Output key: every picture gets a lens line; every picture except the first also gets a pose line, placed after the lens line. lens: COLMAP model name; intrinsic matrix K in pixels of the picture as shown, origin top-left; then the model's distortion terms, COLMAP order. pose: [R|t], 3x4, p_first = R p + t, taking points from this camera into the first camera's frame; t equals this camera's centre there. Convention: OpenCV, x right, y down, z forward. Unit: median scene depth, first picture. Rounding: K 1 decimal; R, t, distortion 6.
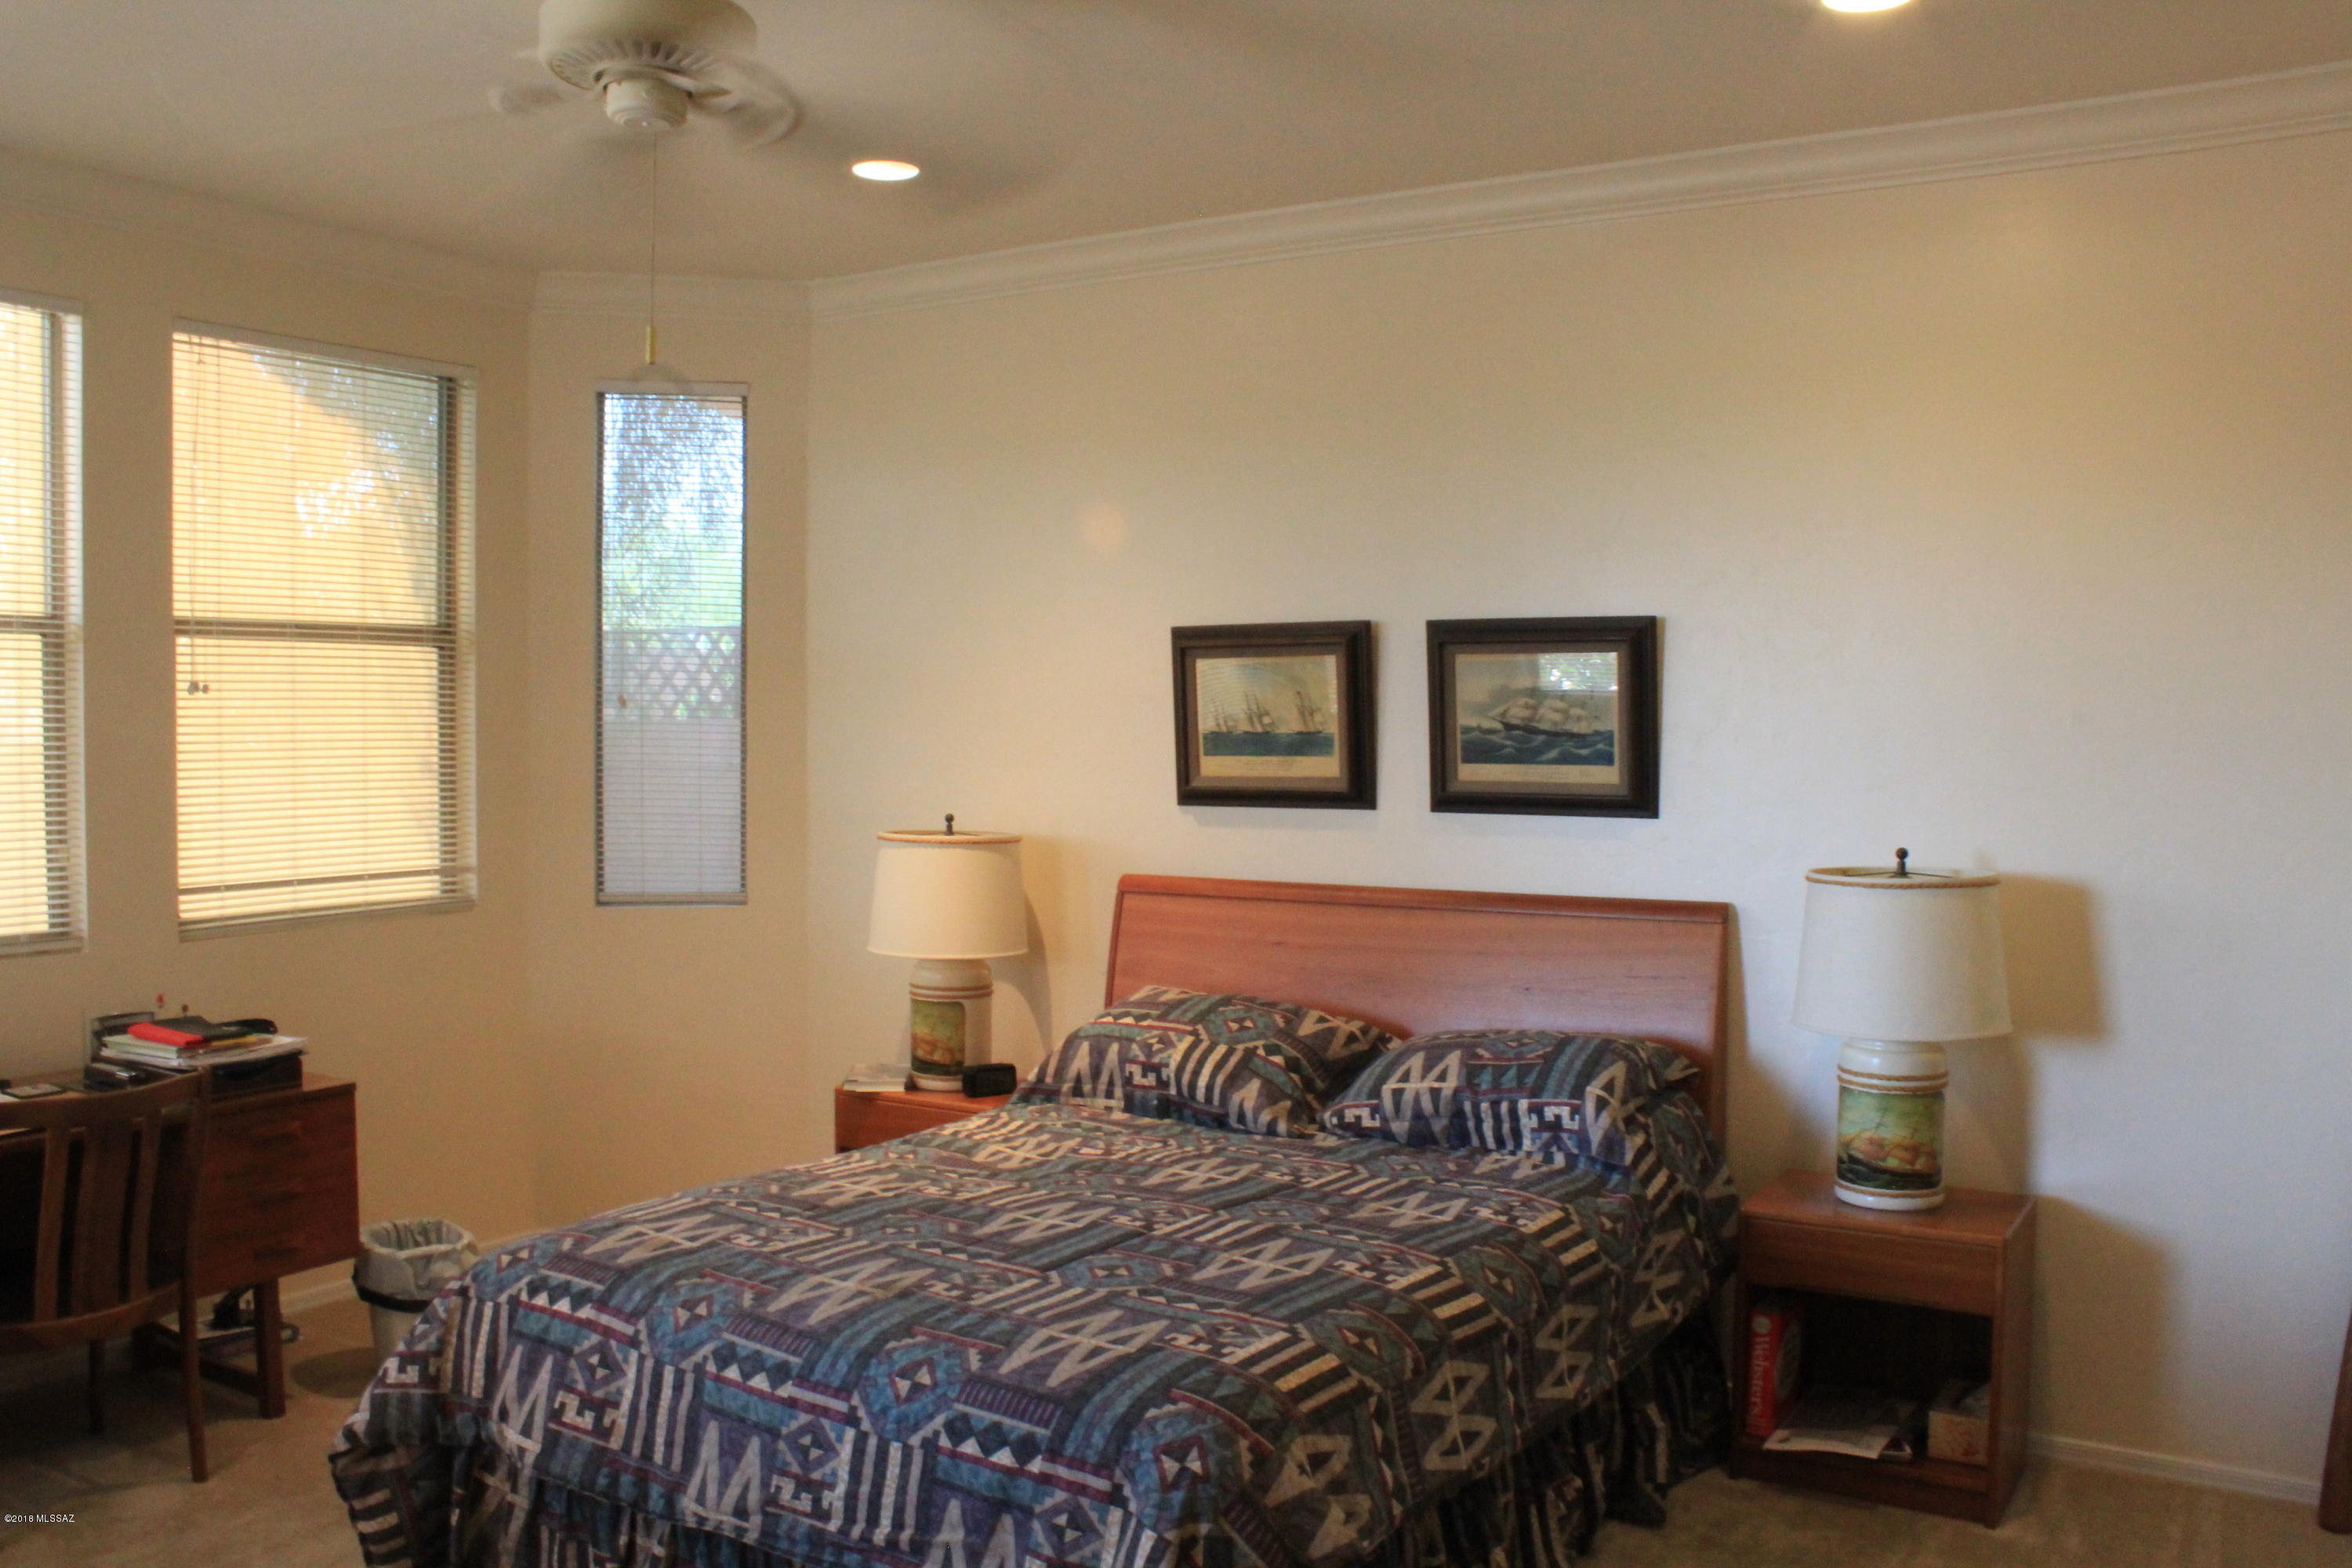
lens RADIAL K [[1951.0, 0, 1186.2], [0, 1951.0, 802.9], [0, 0, 1]] dist [-0.142877, 0.075867]
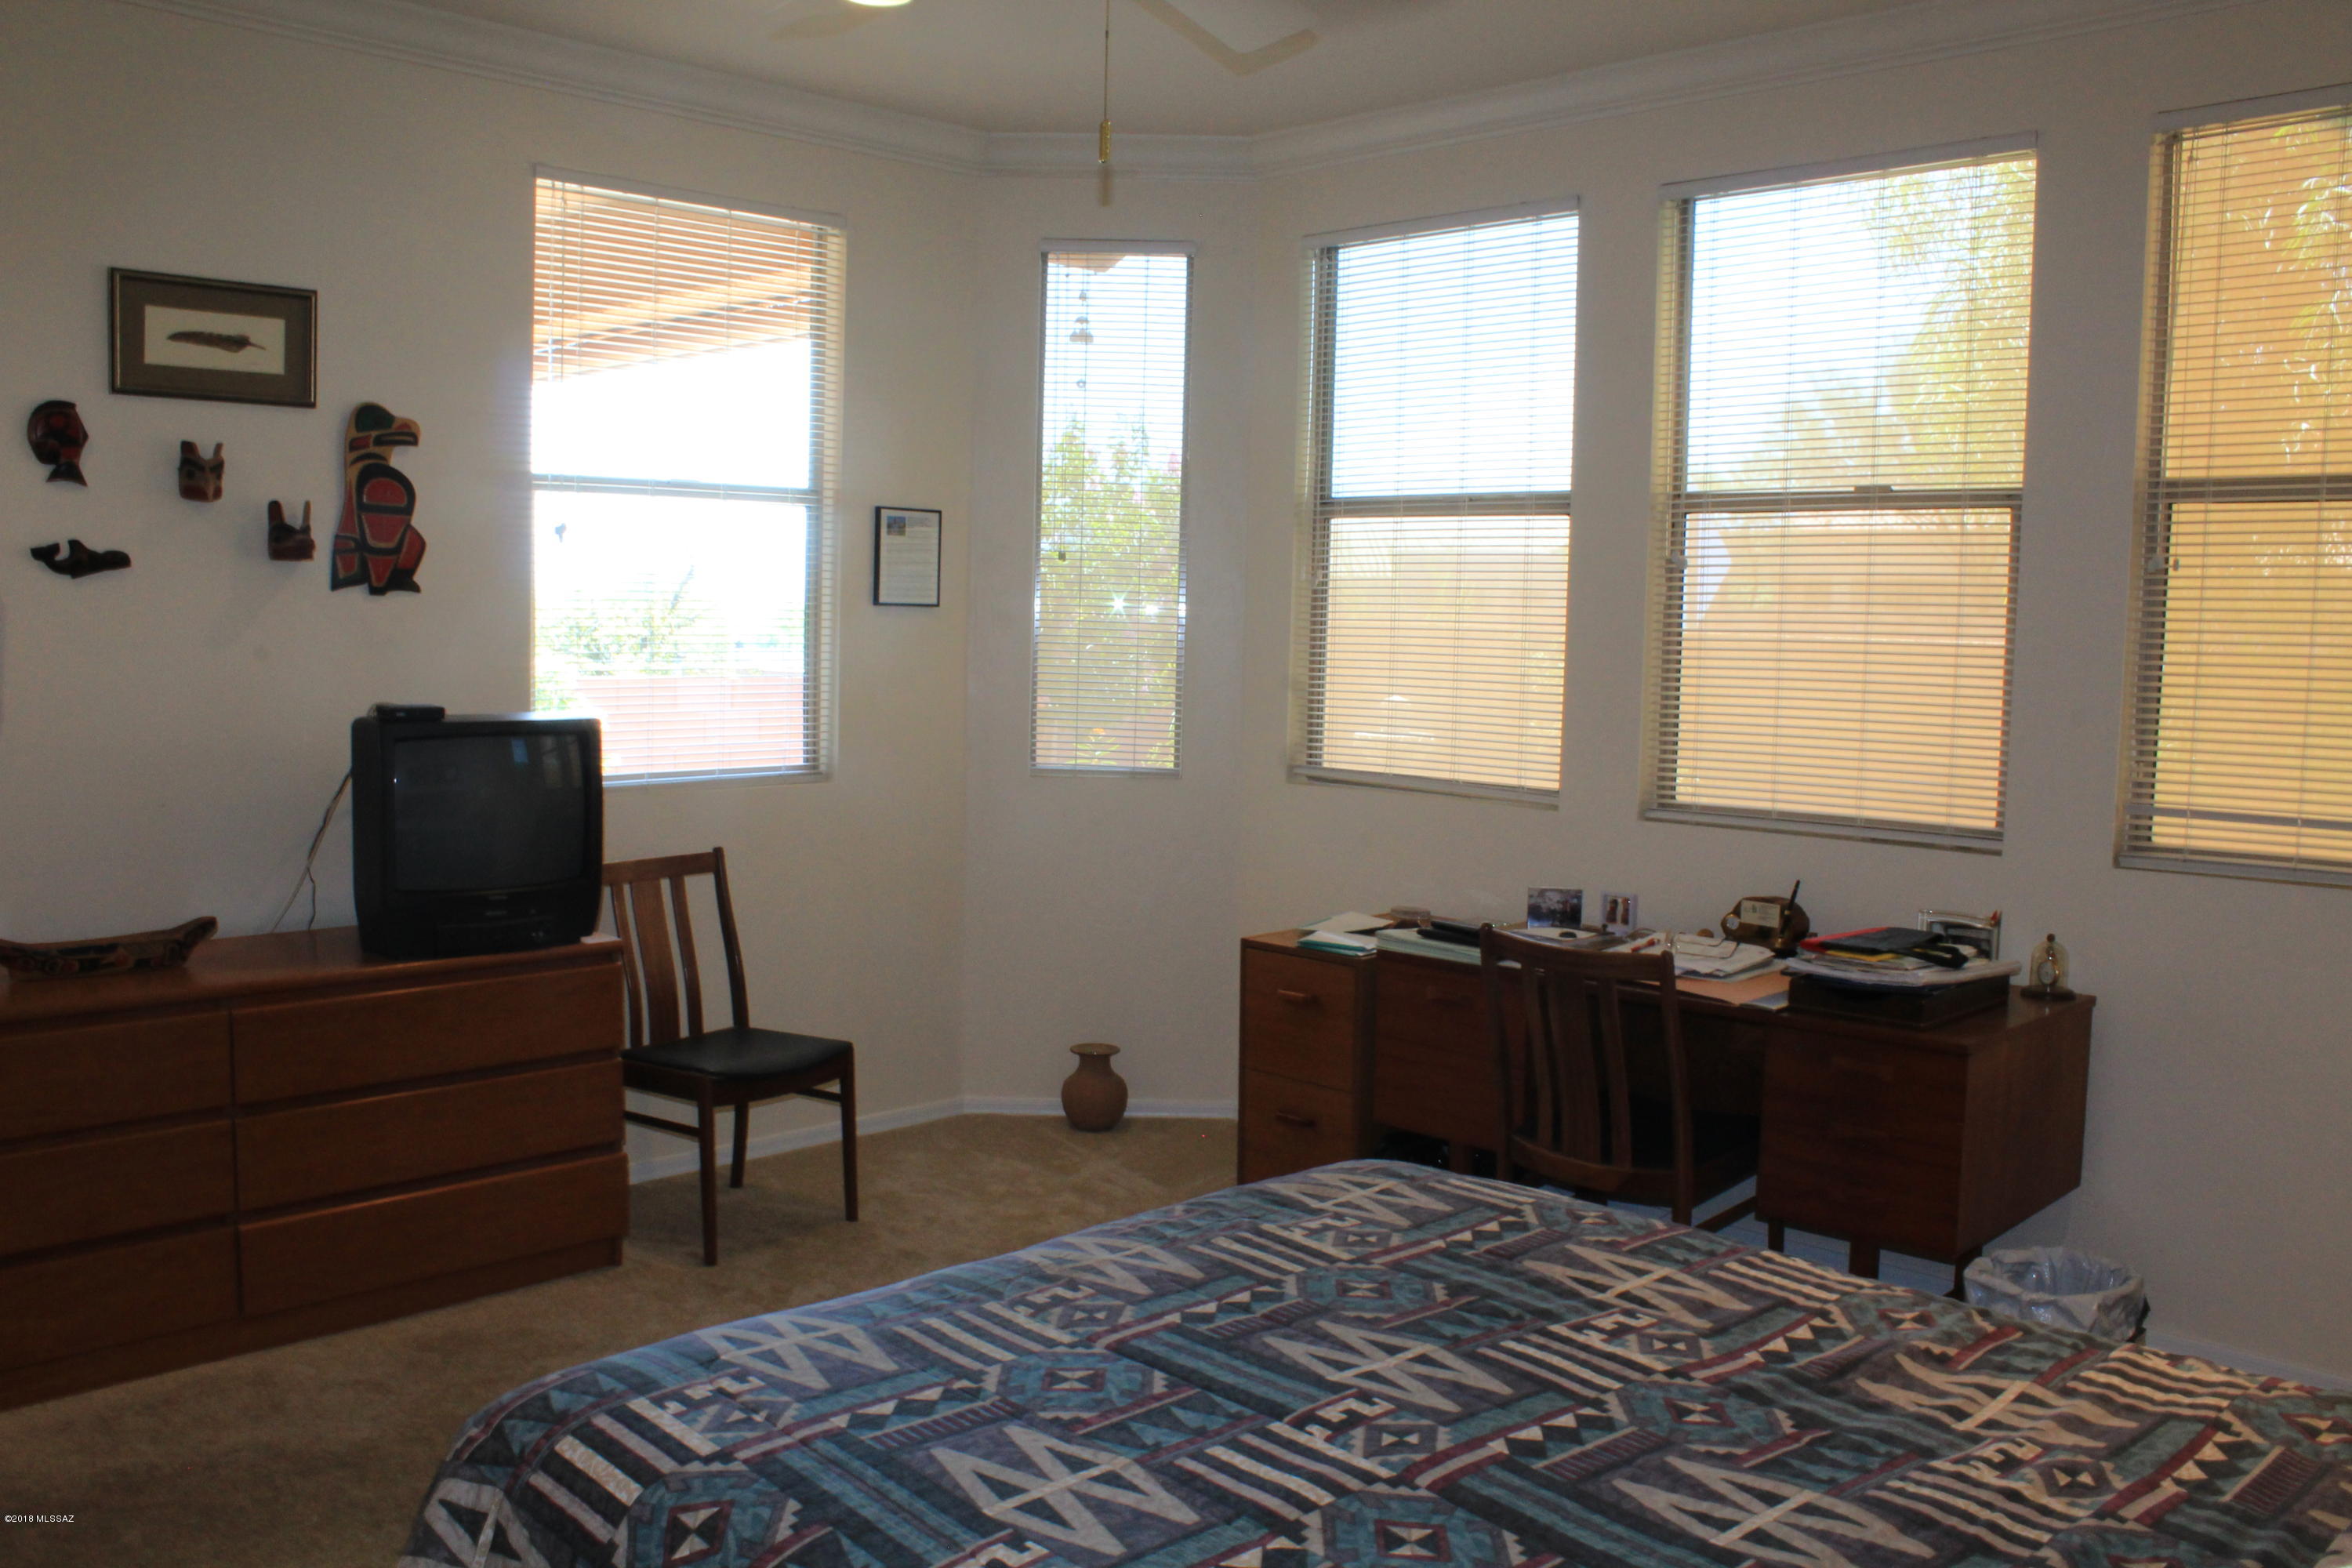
lens RADIAL K [[1951.0, 0, 1171.5], [0, 1951.0, 777.9], [0, 0, 1]] dist [-0.142877, 0.075867]
pose [[-0.234084, 0.065748, -0.969991, 0.558202], [-0.057071, 0.995061, 0.081220, -0.016341], [0.970540, 0.074370, -0.229175, 1.130635]]
